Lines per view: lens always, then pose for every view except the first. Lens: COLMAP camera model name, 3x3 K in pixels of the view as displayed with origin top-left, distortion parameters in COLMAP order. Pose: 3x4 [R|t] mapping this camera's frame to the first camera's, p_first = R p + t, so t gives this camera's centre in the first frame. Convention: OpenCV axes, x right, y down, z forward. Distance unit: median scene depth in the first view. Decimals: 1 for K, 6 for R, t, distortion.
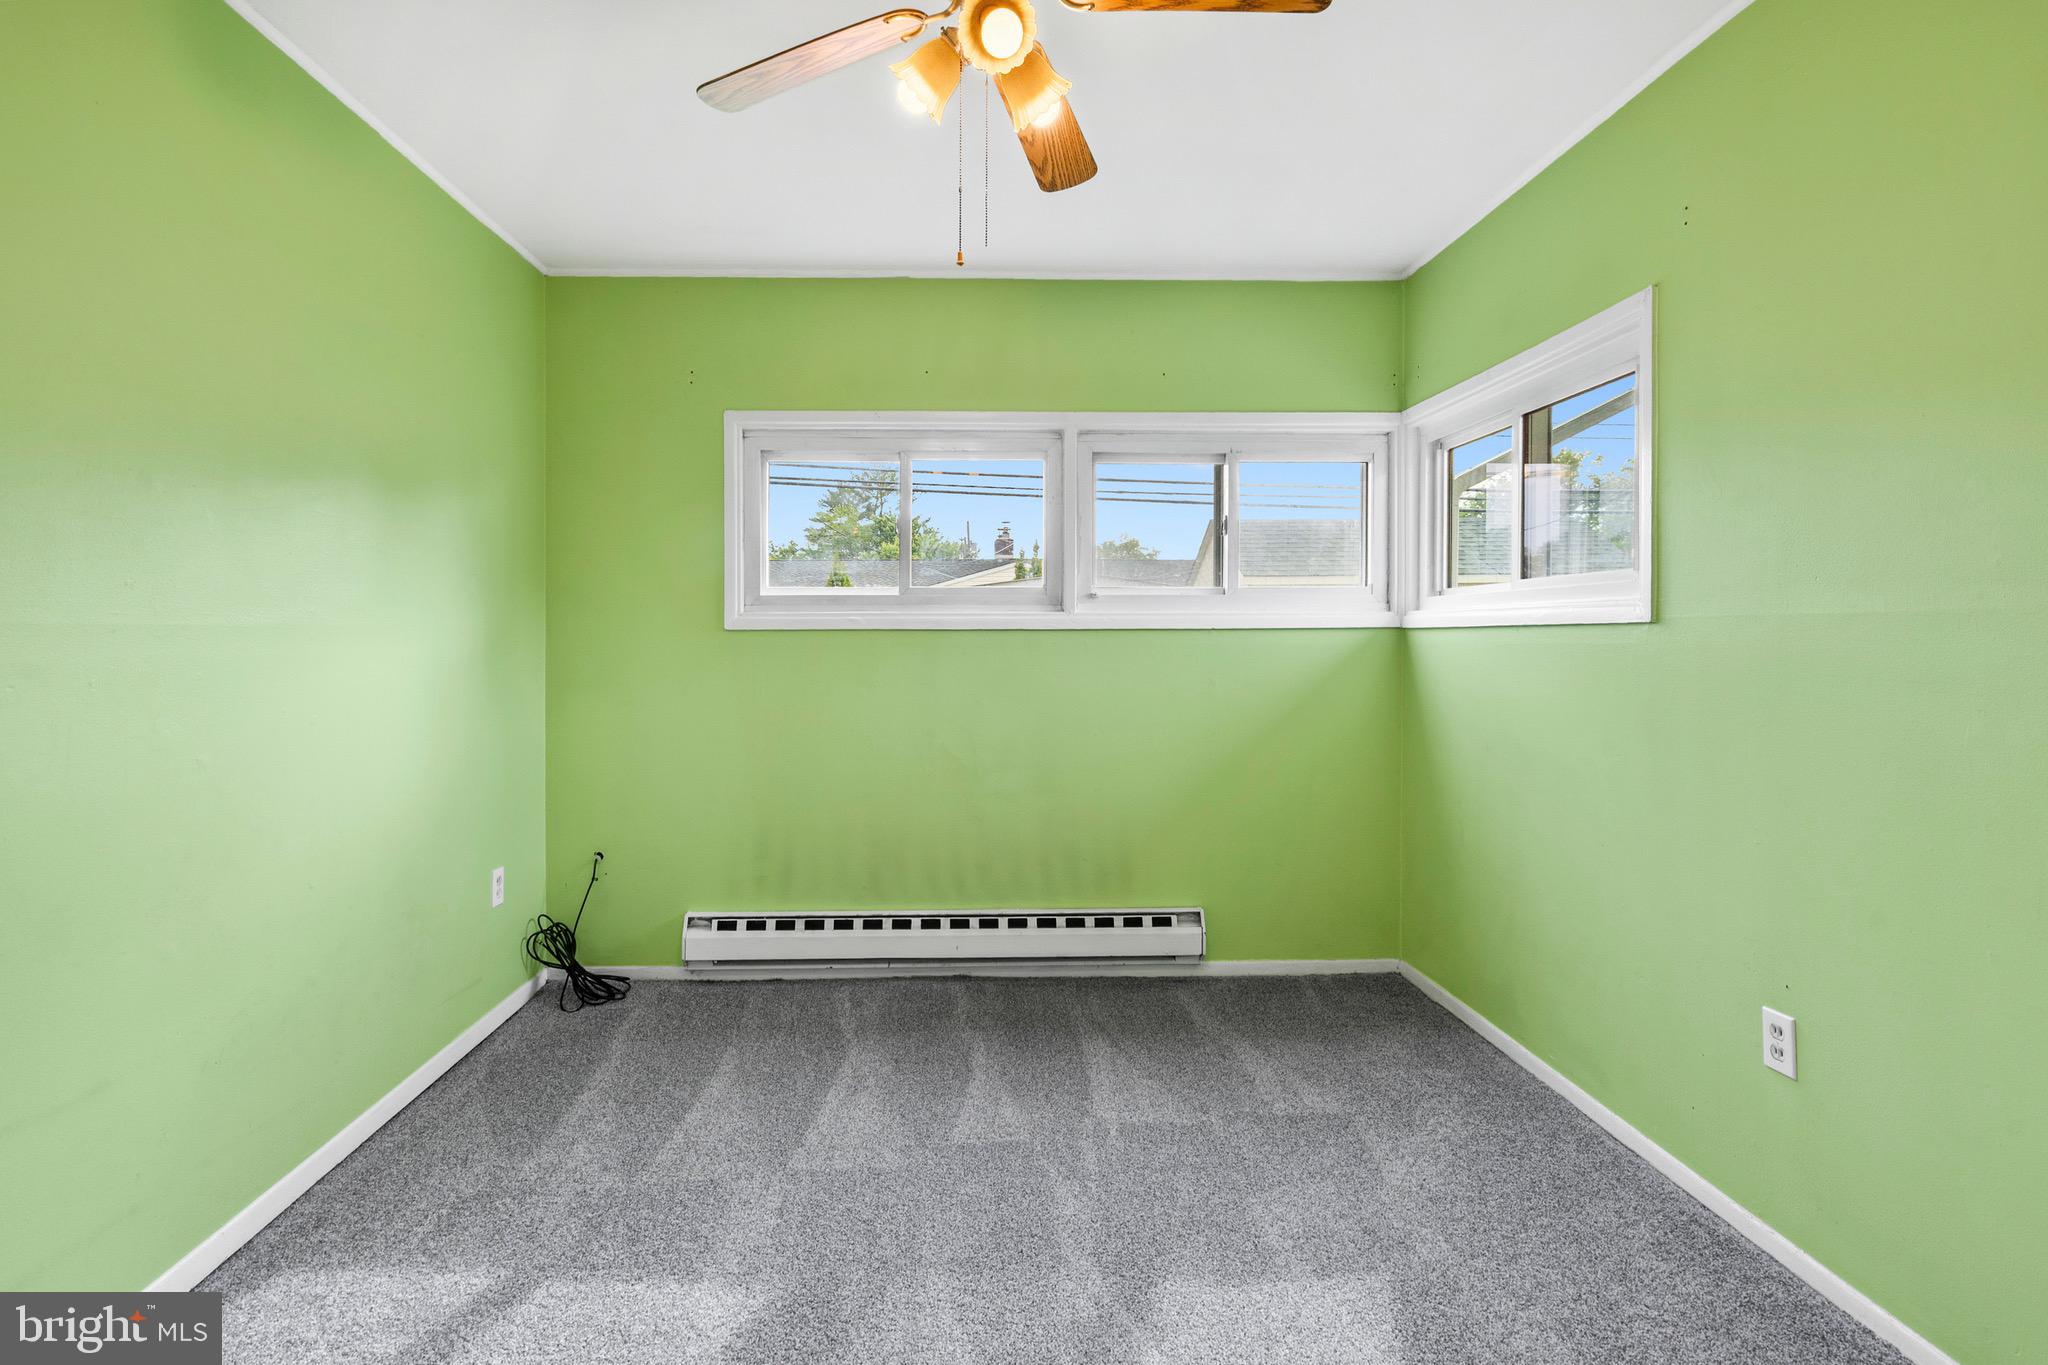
lens RADIAL K [[997.6, 0, 1016.6], [0, 997.6, 652.8], [0, 0, 1]] dist [-0.004061, 0.004364]
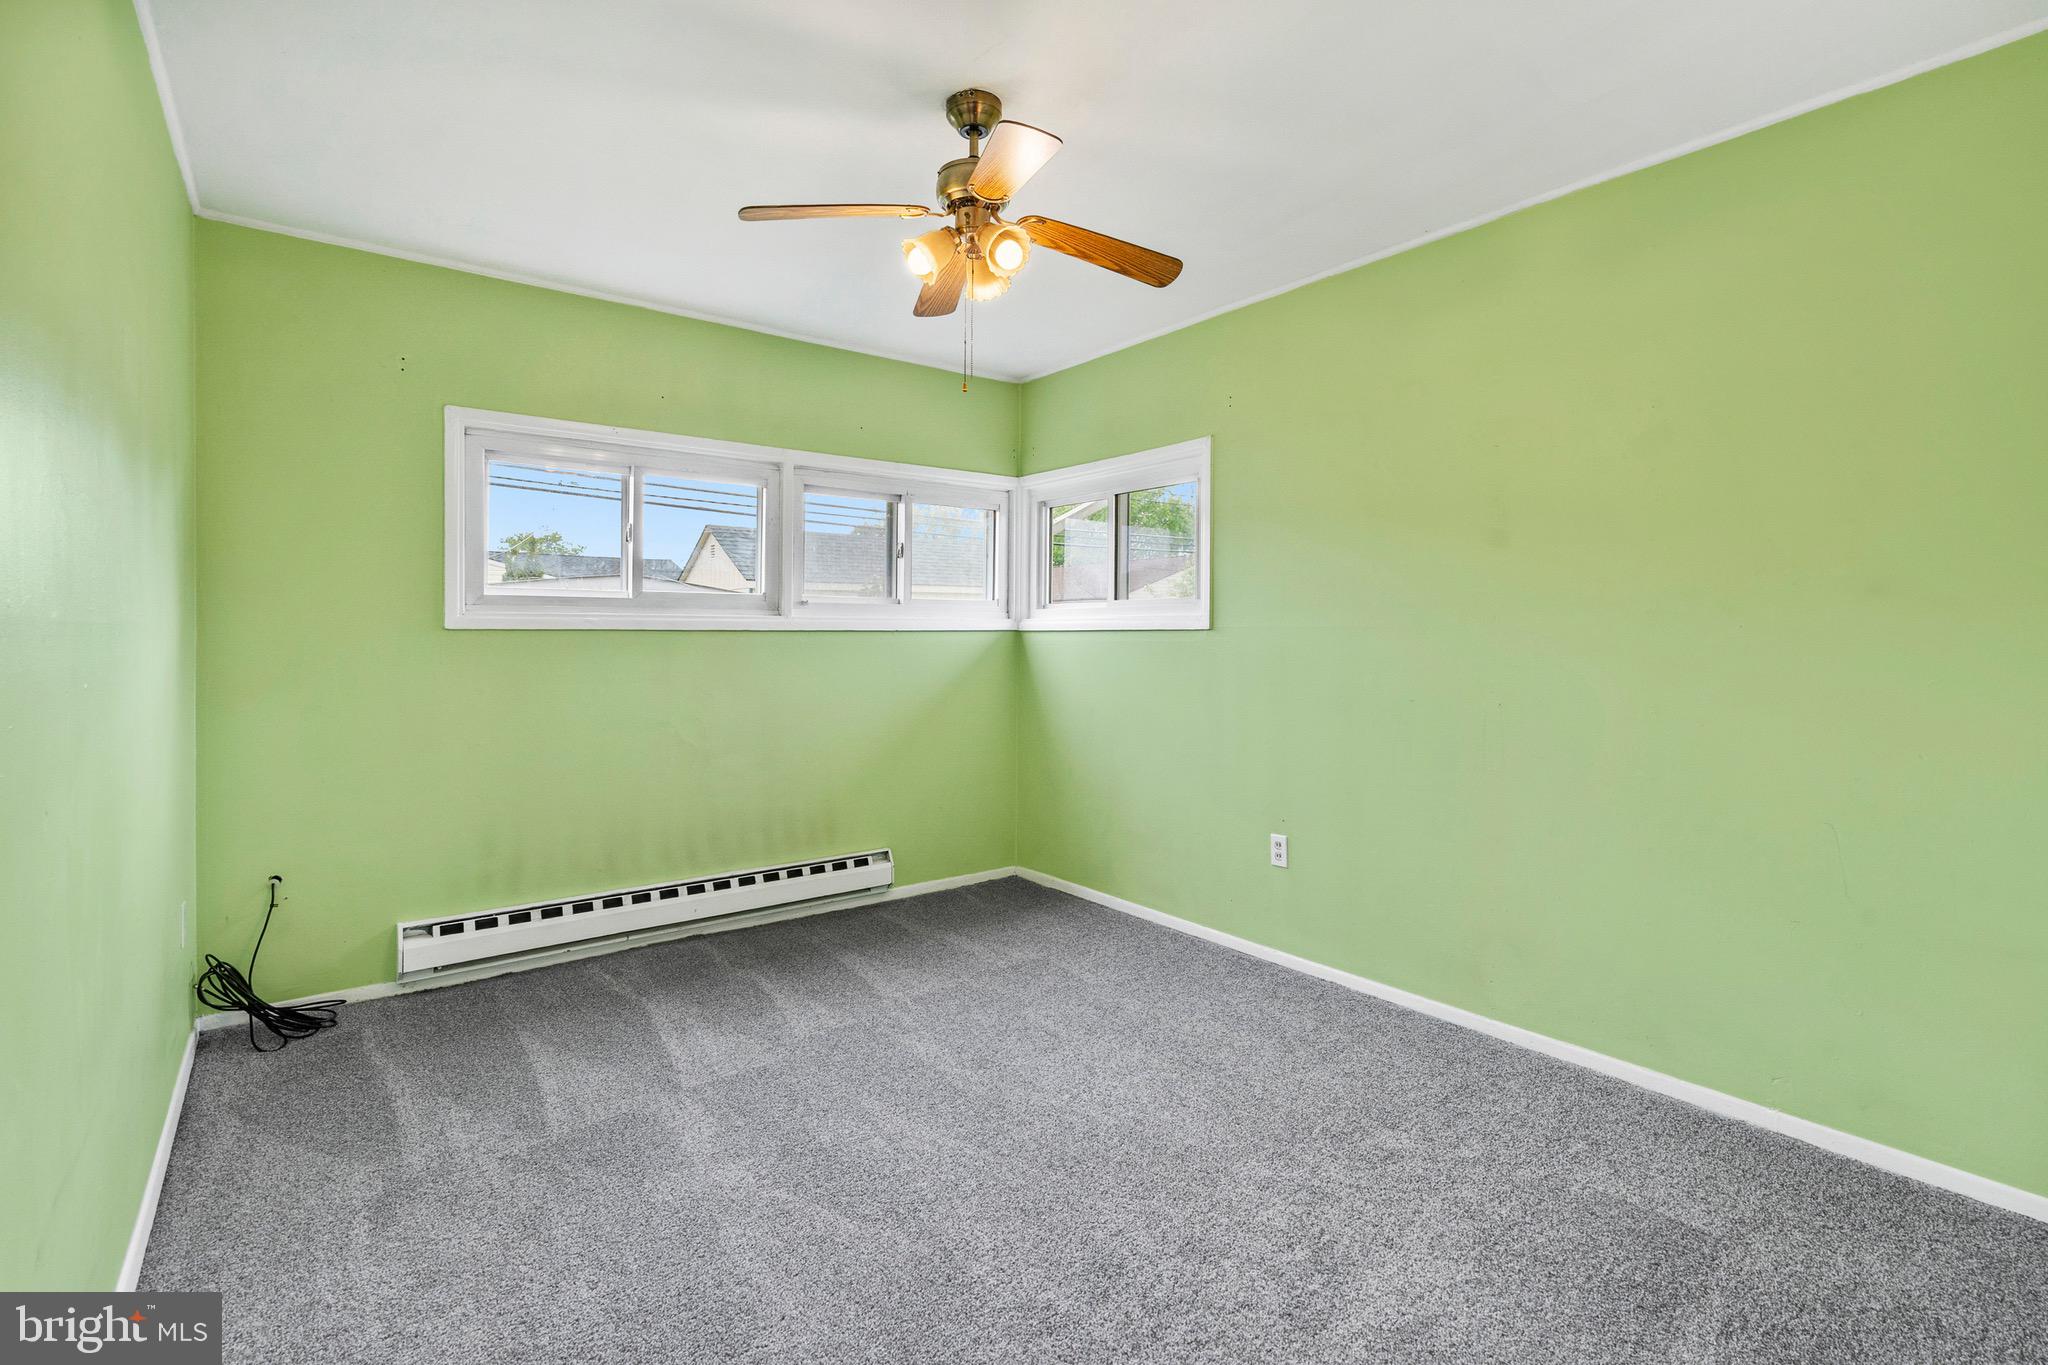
lens RADIAL K [[932.2, 0, 1075.9], [0, 932.2, 667.1], [0, 0, 1]] dist [0.000845, 0.001165]
pose [[0.797357, -0.017683, 0.603249, -0.351588], [0.007284, 0.999780, 0.019679, 0.000969], [-0.603464, -0.011297, 0.797310, -0.104760]]
